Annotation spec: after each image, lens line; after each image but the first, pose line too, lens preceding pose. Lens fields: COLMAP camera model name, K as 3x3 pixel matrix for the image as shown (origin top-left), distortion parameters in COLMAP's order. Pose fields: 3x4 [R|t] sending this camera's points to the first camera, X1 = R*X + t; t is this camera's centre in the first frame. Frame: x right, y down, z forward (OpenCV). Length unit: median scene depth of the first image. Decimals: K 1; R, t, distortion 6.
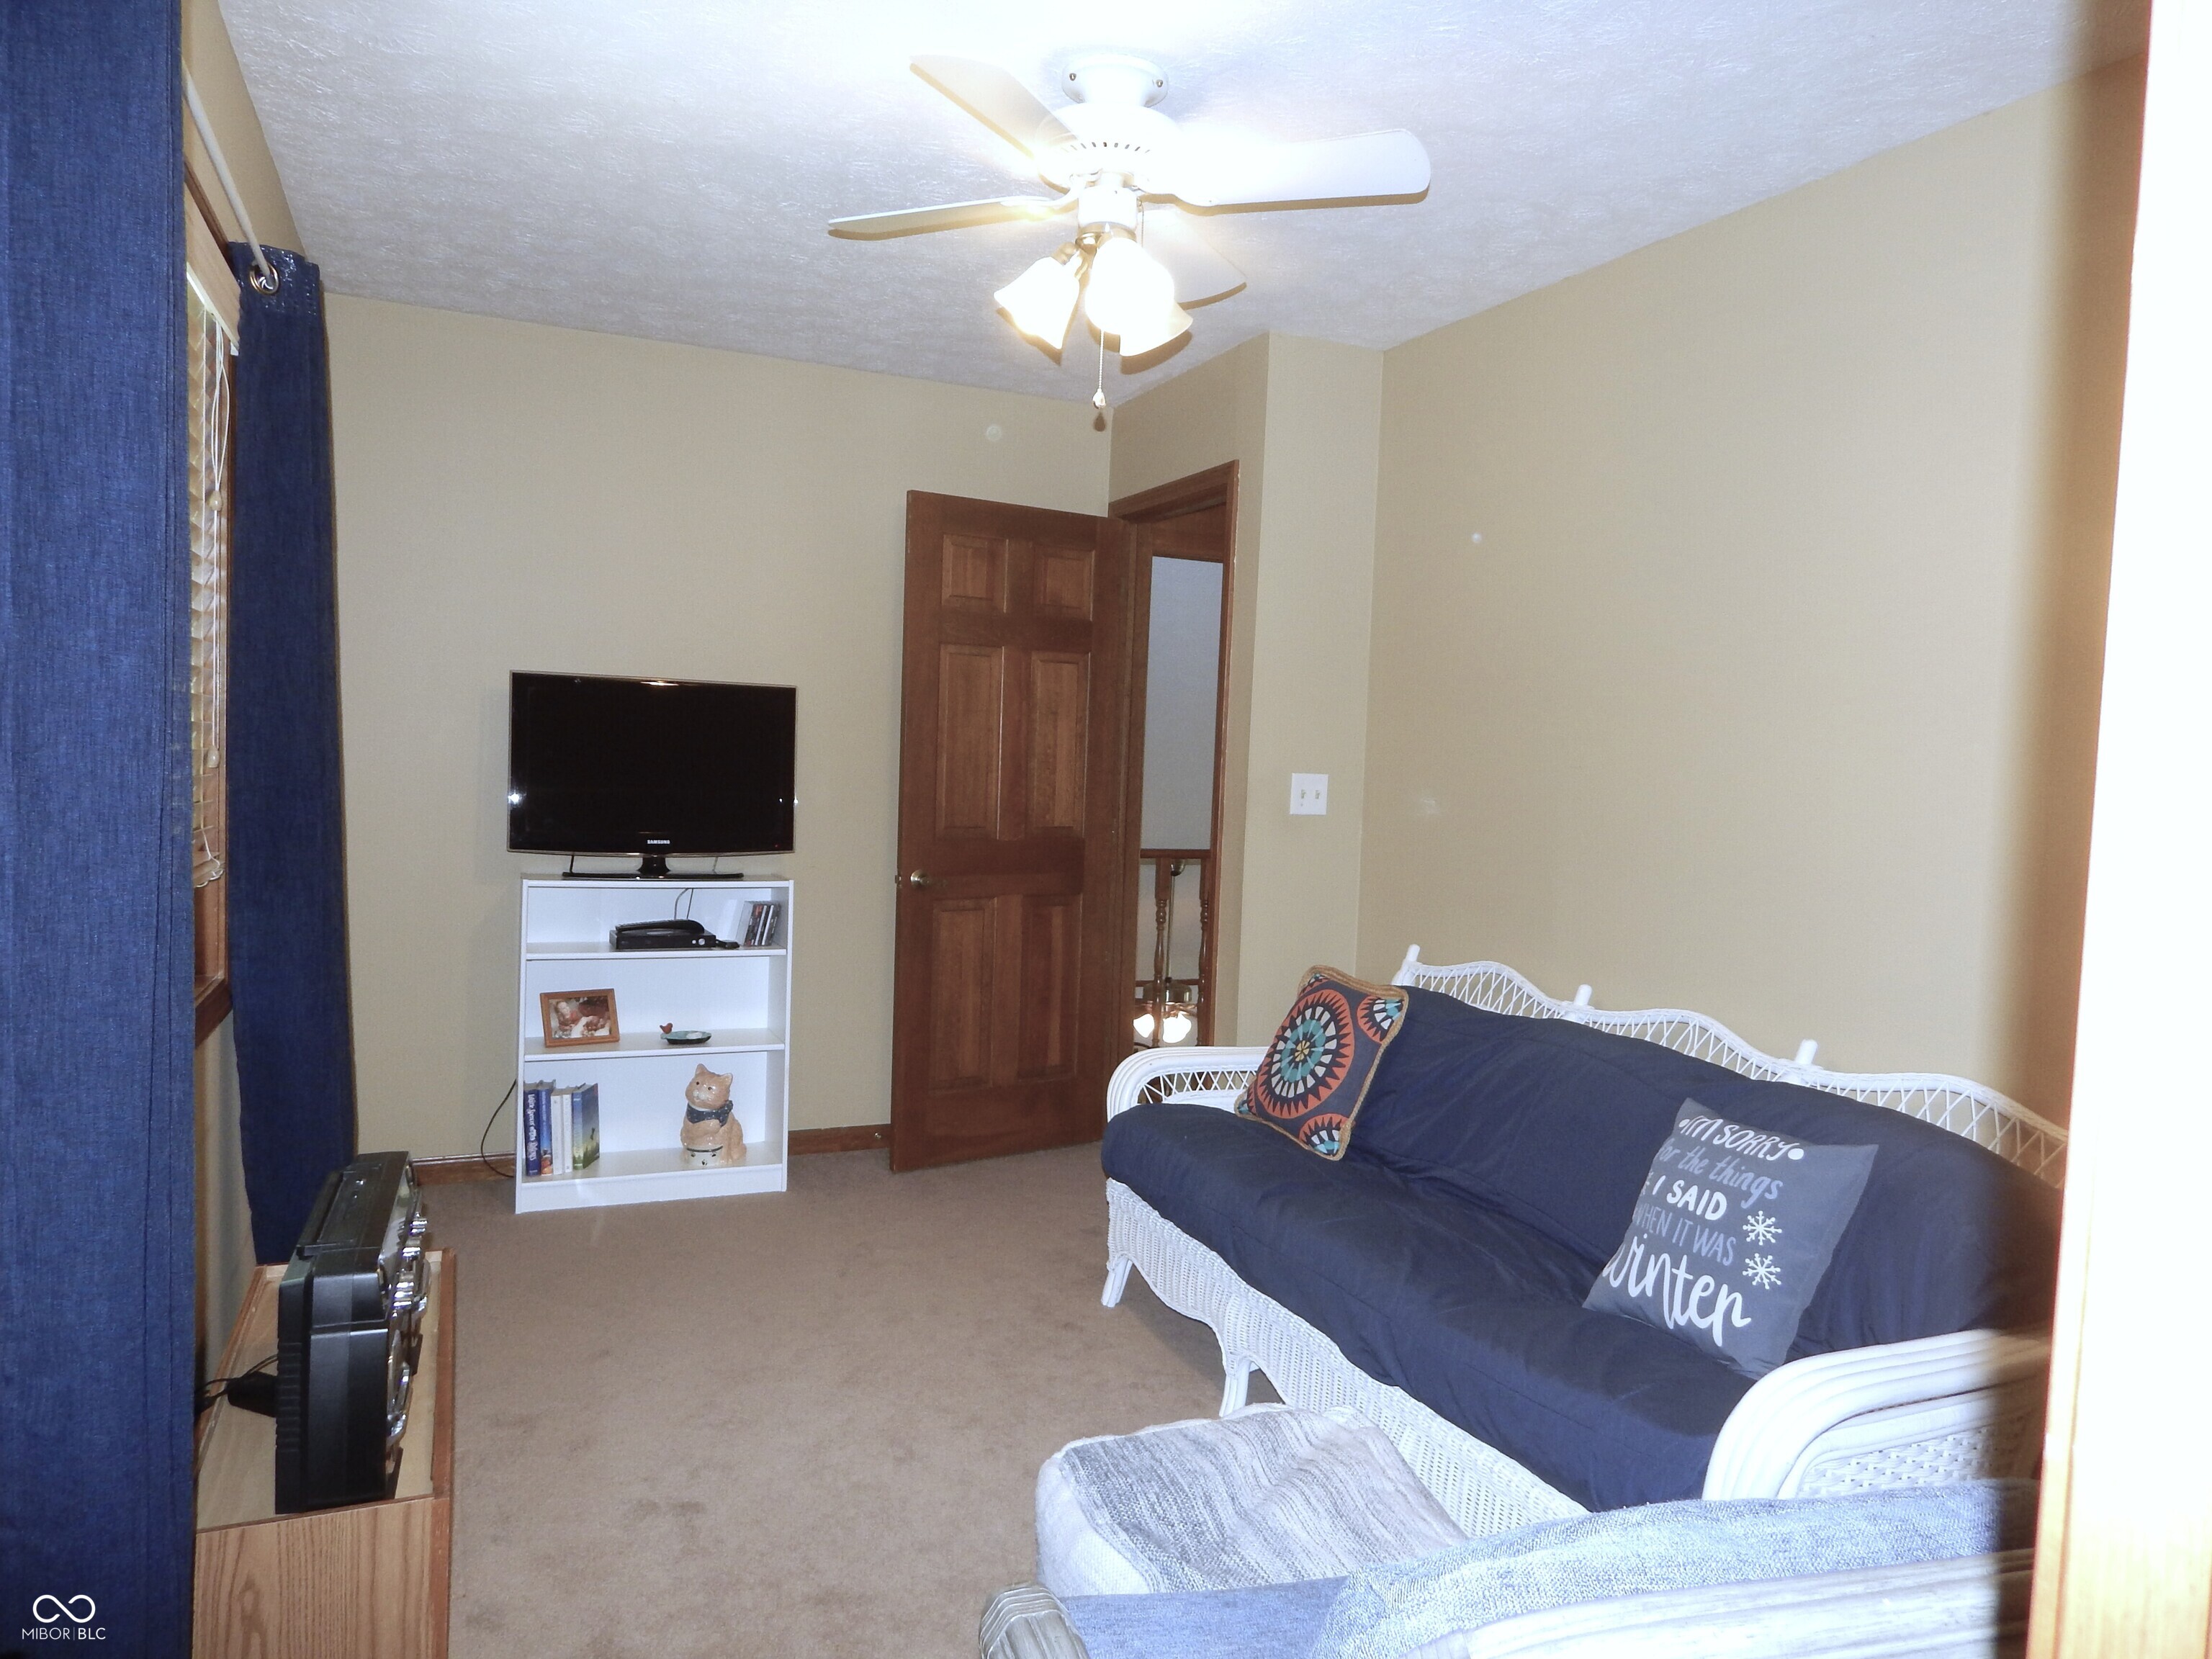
lens RADIAL K [[1469.4, 0, 1106.0], [0, 1469.4, 829.5], [0, 0, 1]] dist [0.000080, 0.000163]
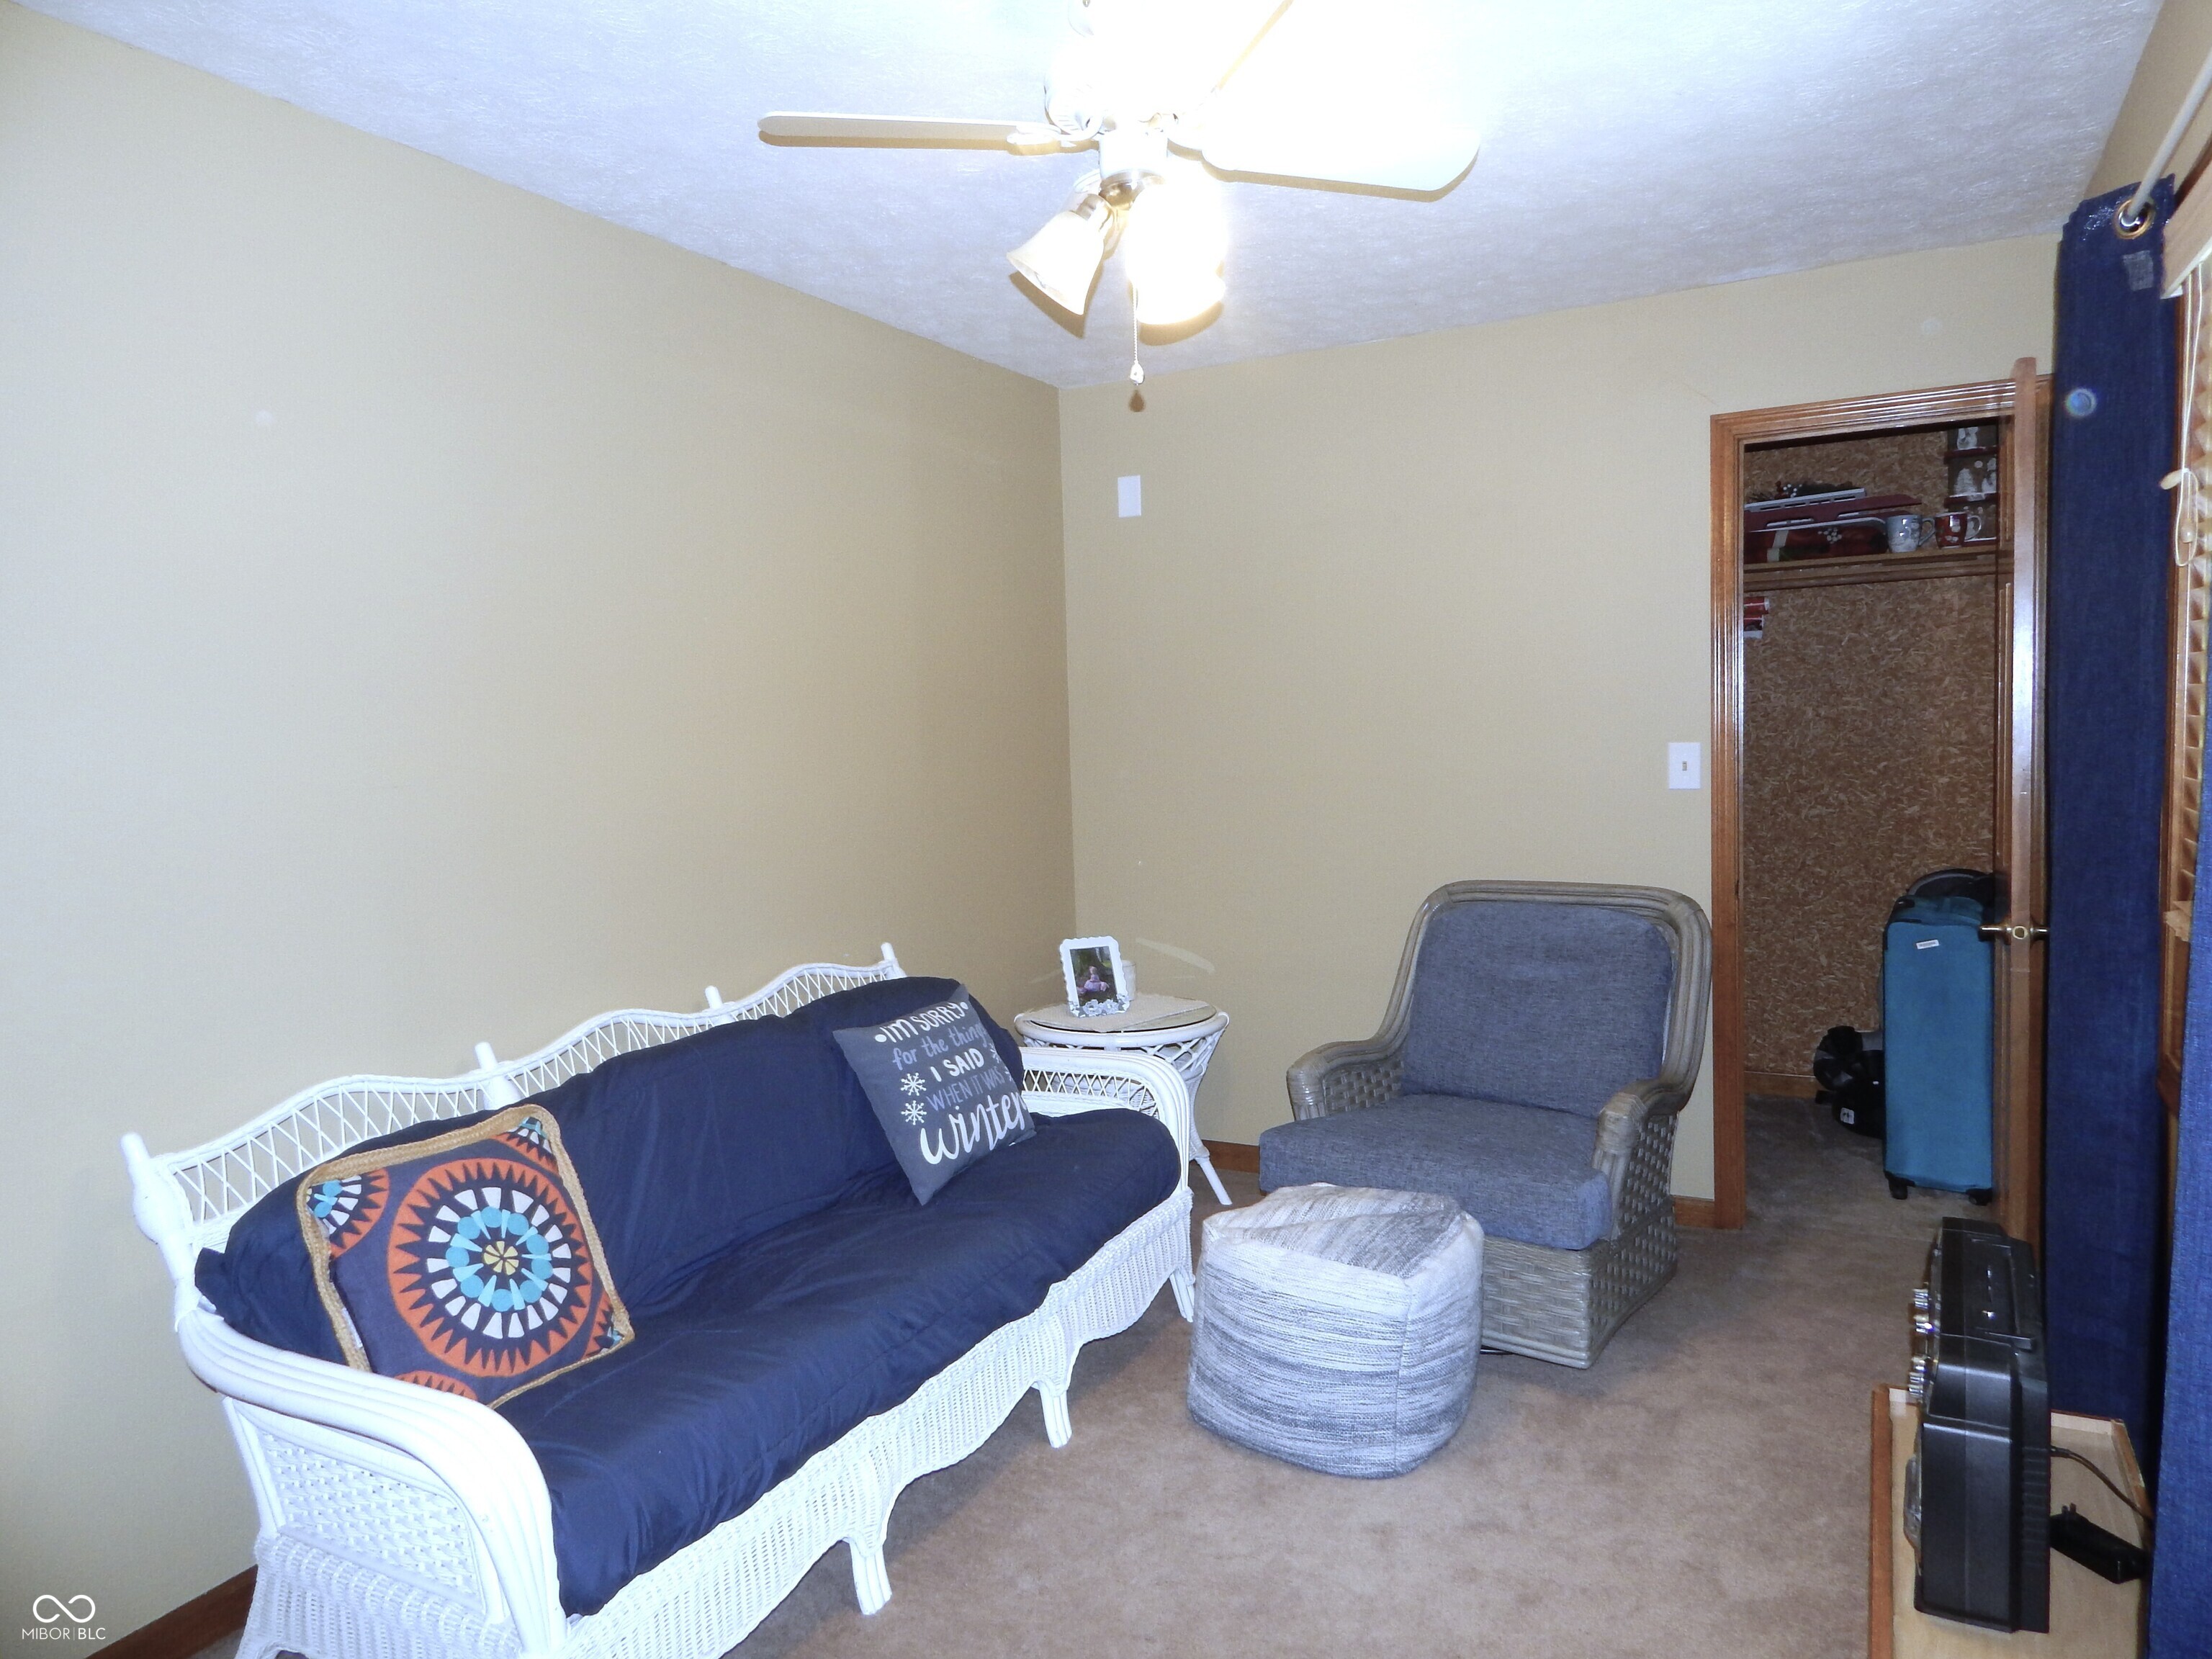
lens RADIAL K [[1469.4, 0, 1106.0], [0, 1469.4, 829.5], [0, 0, 1]] dist [0.000080, 0.000163]
pose [[-0.630128, -0.070834, 0.773254, -0.645327], [0.059154, 0.988557, 0.138762, -0.132401], [-0.774235, 0.133179, -0.618728, 1.488142]]
